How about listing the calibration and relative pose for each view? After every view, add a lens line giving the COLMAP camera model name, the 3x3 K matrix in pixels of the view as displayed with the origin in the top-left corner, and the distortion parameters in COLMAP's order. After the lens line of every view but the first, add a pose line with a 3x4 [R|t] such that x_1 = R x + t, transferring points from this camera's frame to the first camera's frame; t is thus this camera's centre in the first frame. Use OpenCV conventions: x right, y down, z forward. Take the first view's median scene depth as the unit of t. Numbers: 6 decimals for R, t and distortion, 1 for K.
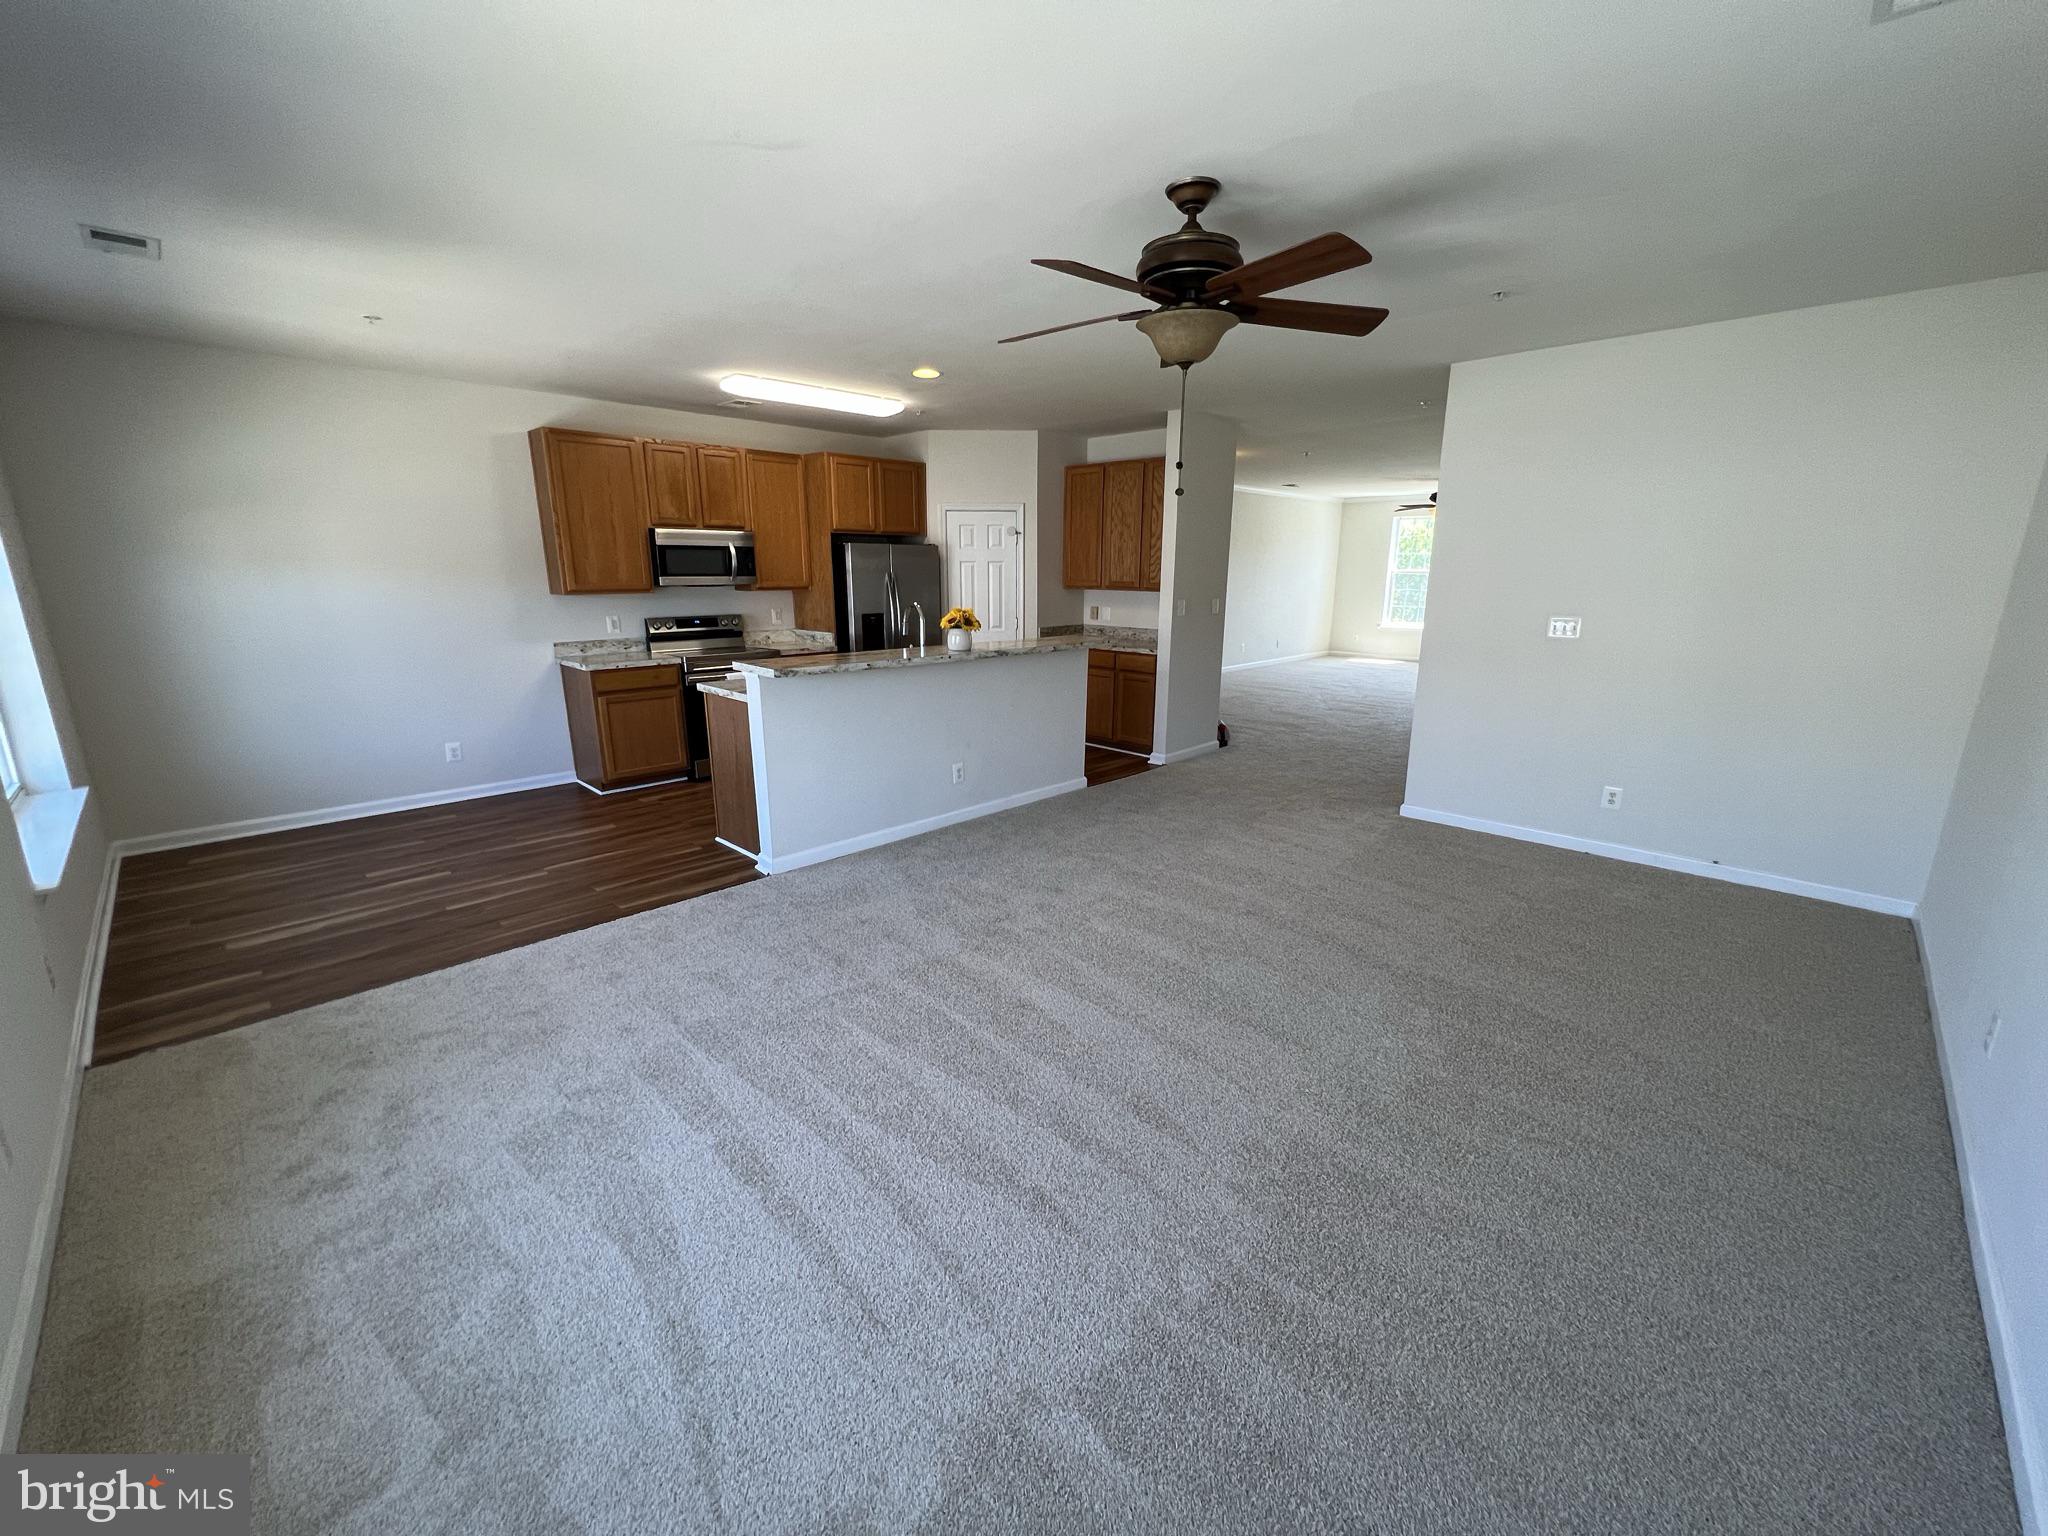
lens RADIAL K [[823.6, 0, 1022.8], [0, 823.6, 771.2], [0, 0, 1]] dist [0.000610, -0.000046]
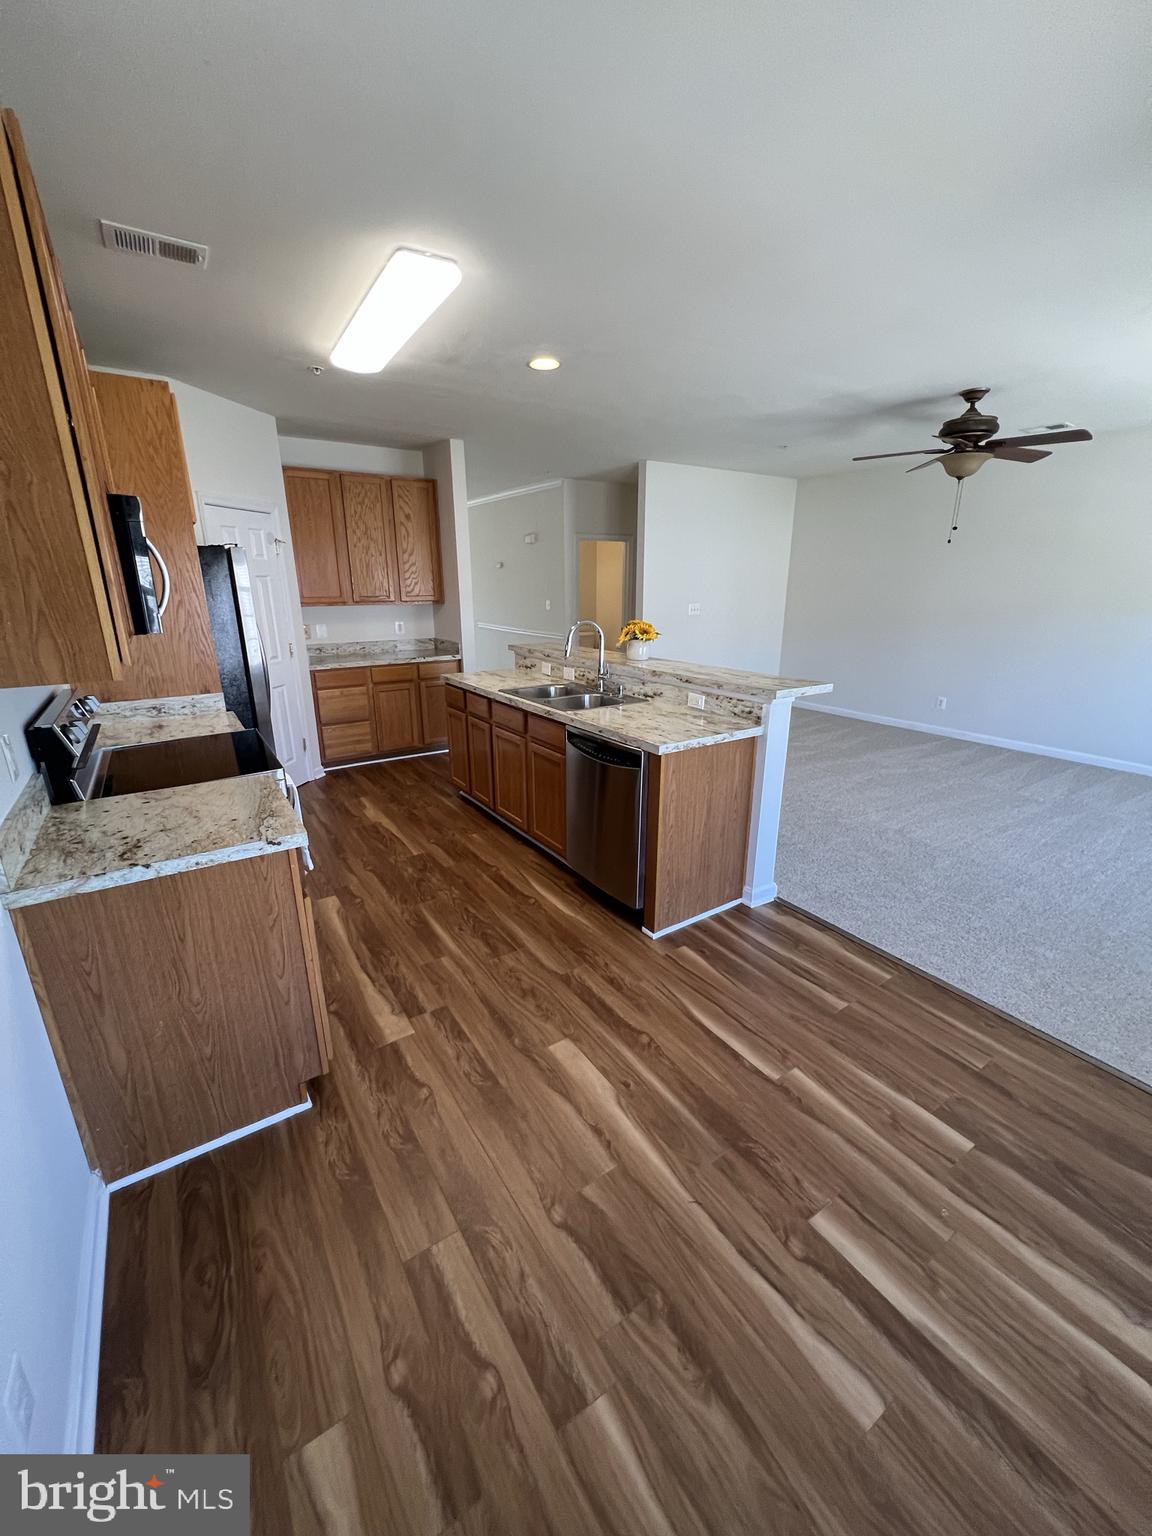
lens RADIAL K [[617.7, 0, 576.0], [0, 617.7, 768.0], [0, 0, 1]] dist [0.000610, -0.000046]
pose [[0.202657, -0.291179, 0.934957, -0.954852], [0.241626, 0.940117, 0.240412, -0.244126], [-0.948972, 0.177189, 0.260877, 0.955246]]
